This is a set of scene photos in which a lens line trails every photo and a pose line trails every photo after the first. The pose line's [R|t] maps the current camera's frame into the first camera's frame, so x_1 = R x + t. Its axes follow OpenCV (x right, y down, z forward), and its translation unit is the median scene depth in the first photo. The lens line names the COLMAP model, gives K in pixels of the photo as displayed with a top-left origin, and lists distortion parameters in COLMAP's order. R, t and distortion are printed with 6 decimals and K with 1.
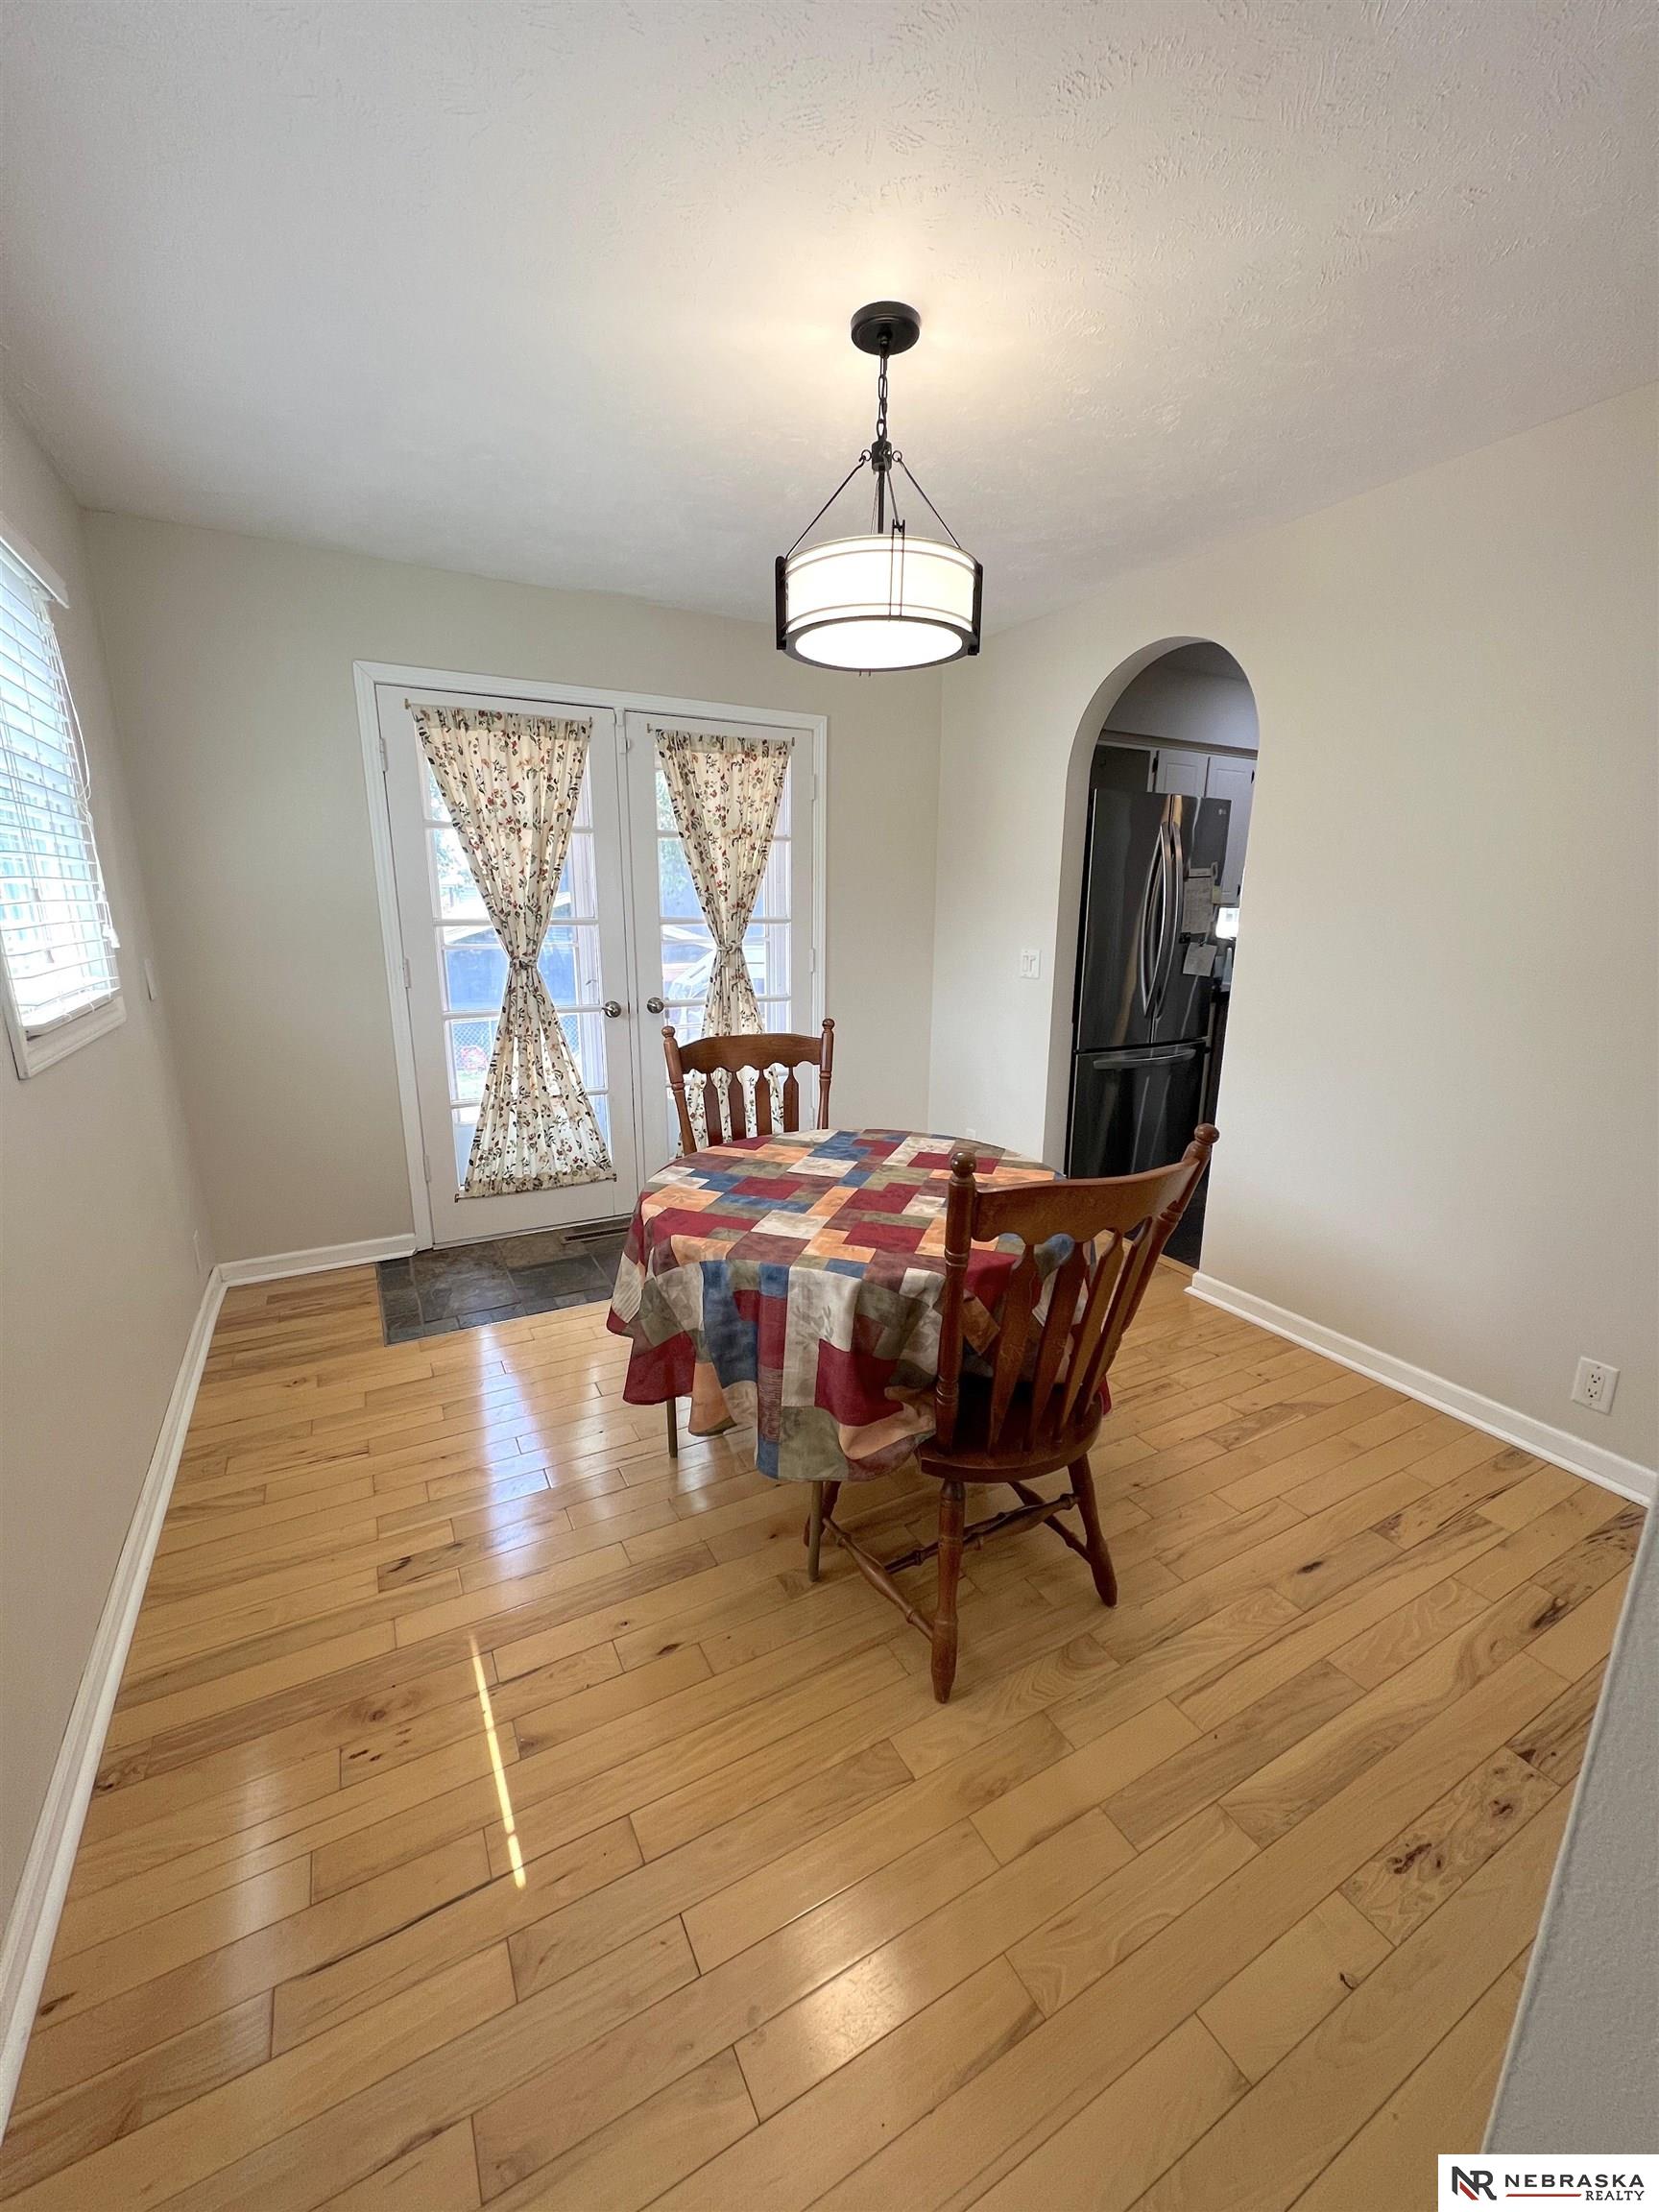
lens RADIAL K [[880.3, 0, 830.5], [0, 880.3, 1111.7], [0, 0, 1]] dist [-0.000485, 0.000366]
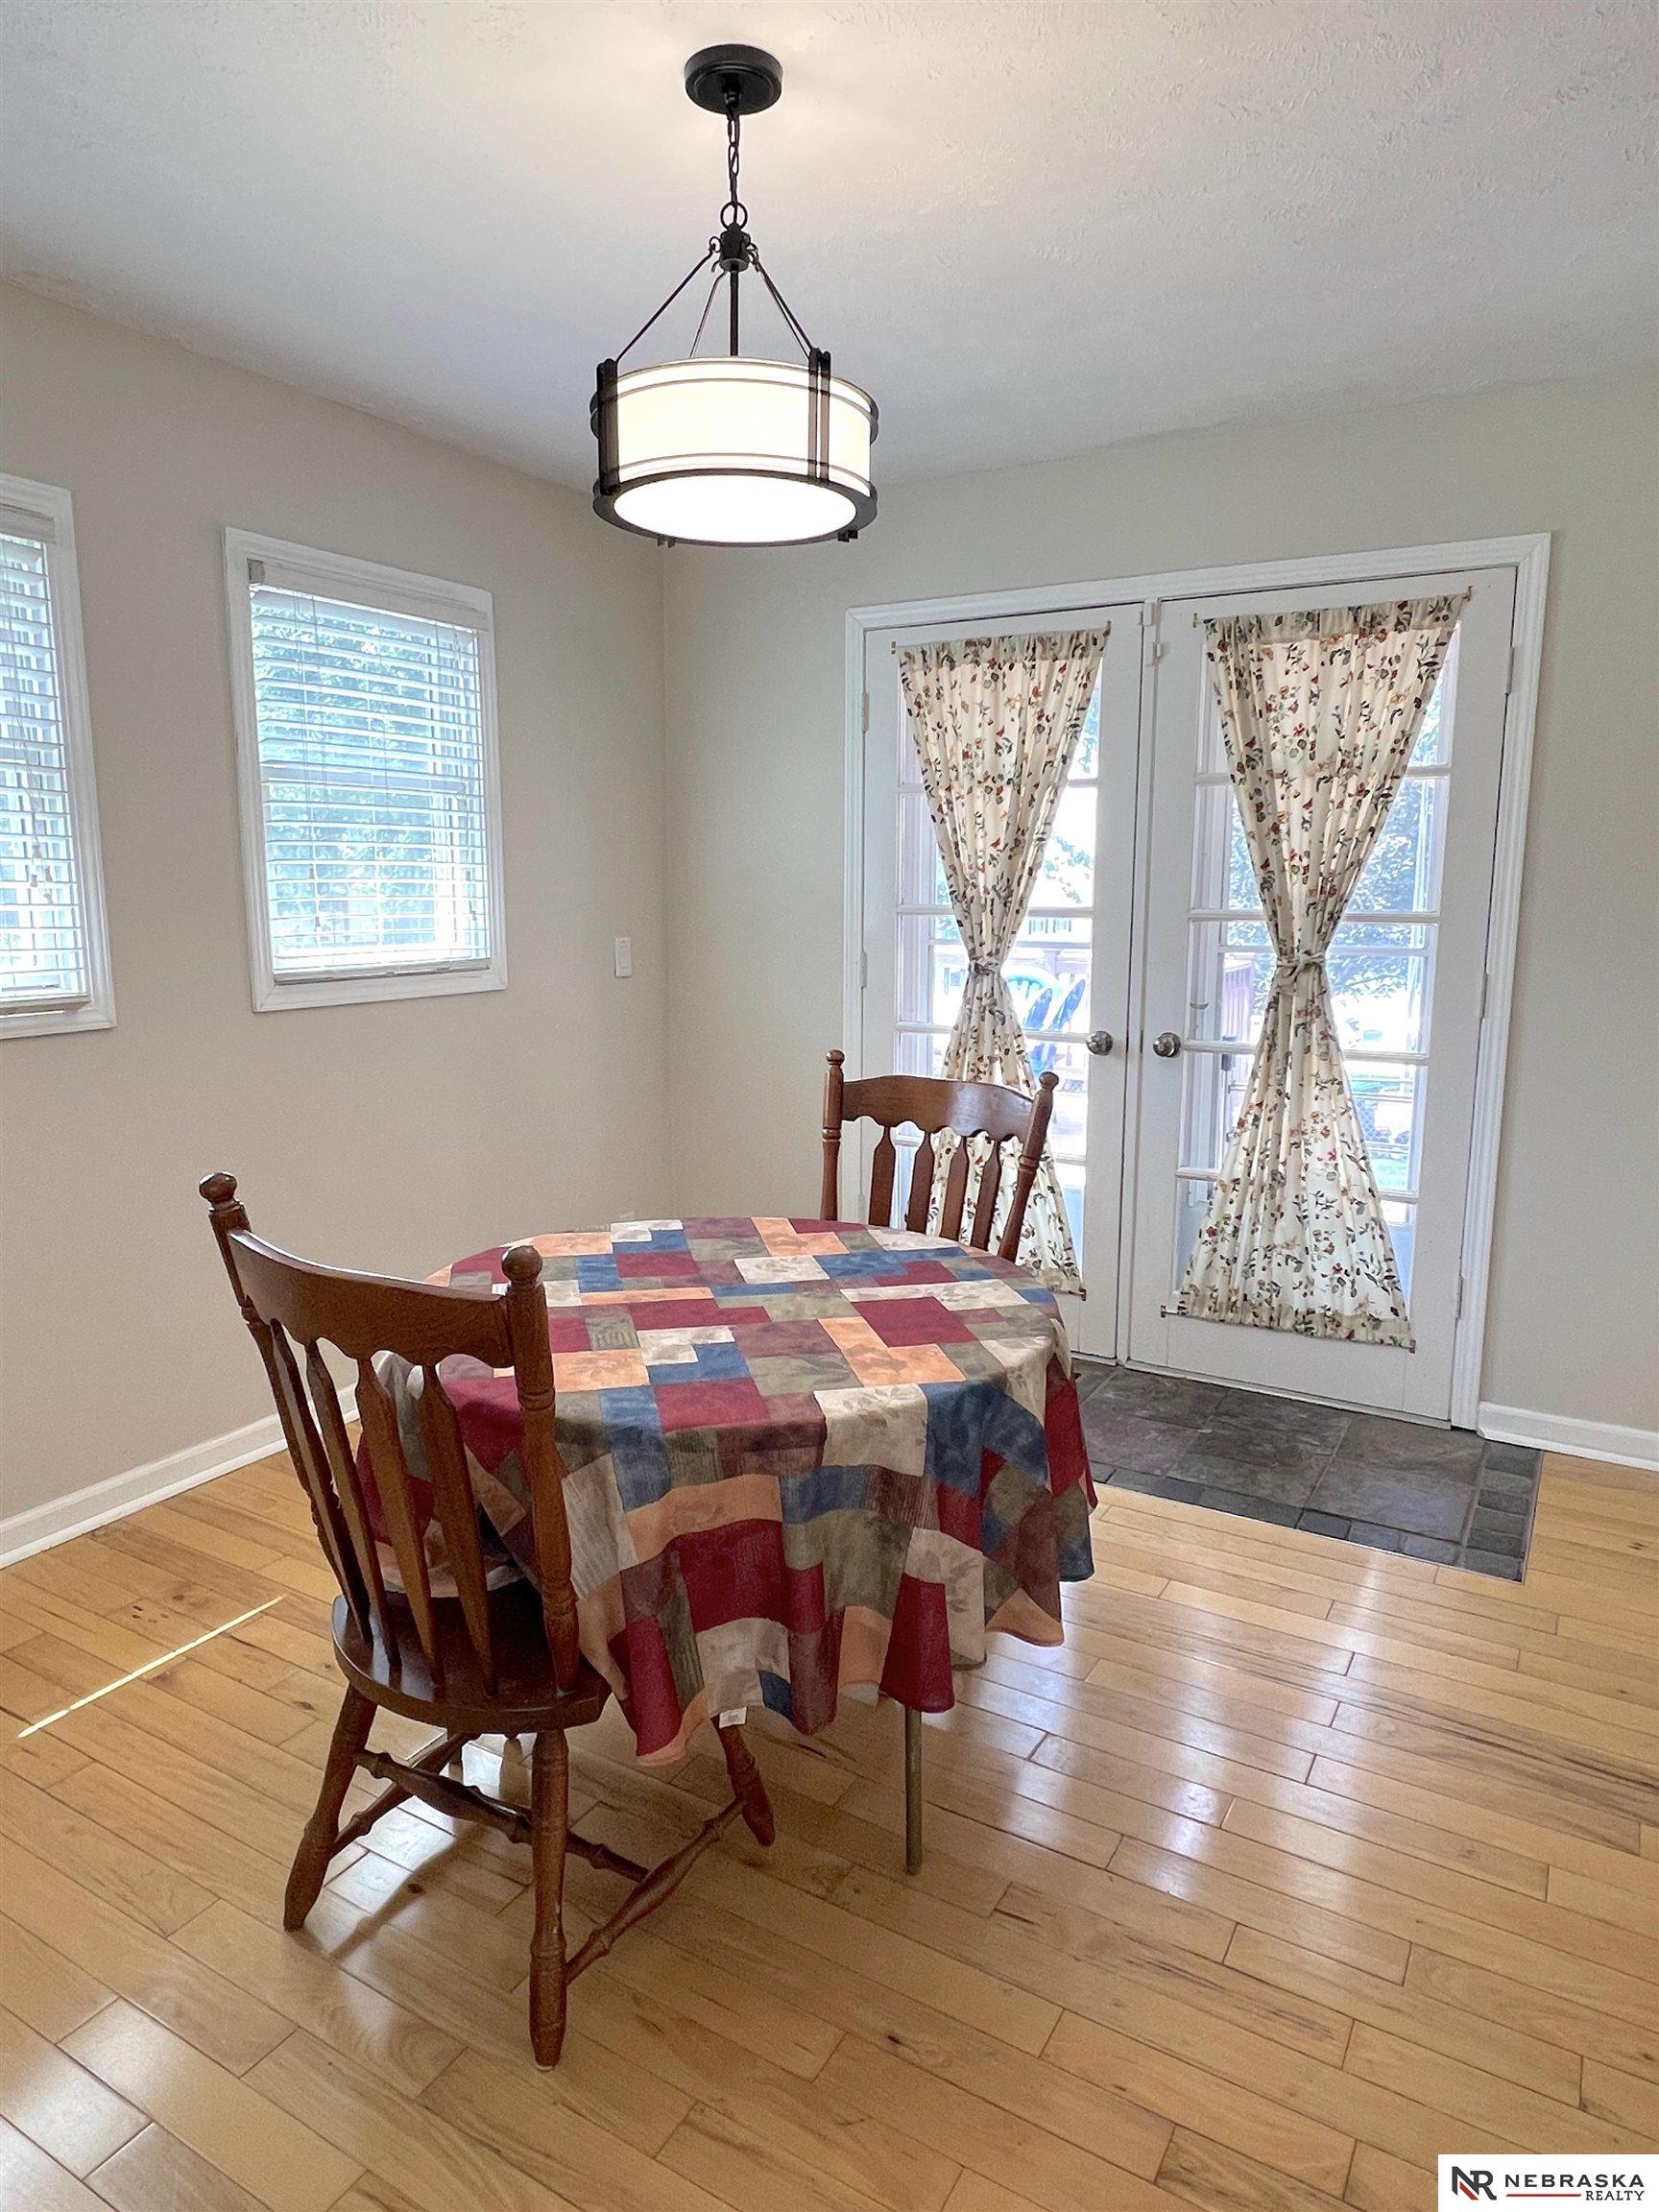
lens RADIAL K [[1368.1, 0, 817.8], [0, 1368.1, 1107.4], [0, 0, 1]] dist [-0.000046, -0.000838]
pose [[0.502504, 0.138021, -0.853487, 0.802870], [-0.205723, 0.977910, 0.037019, -0.093486], [0.839742, 0.156980, 0.519798, 0.428072]]
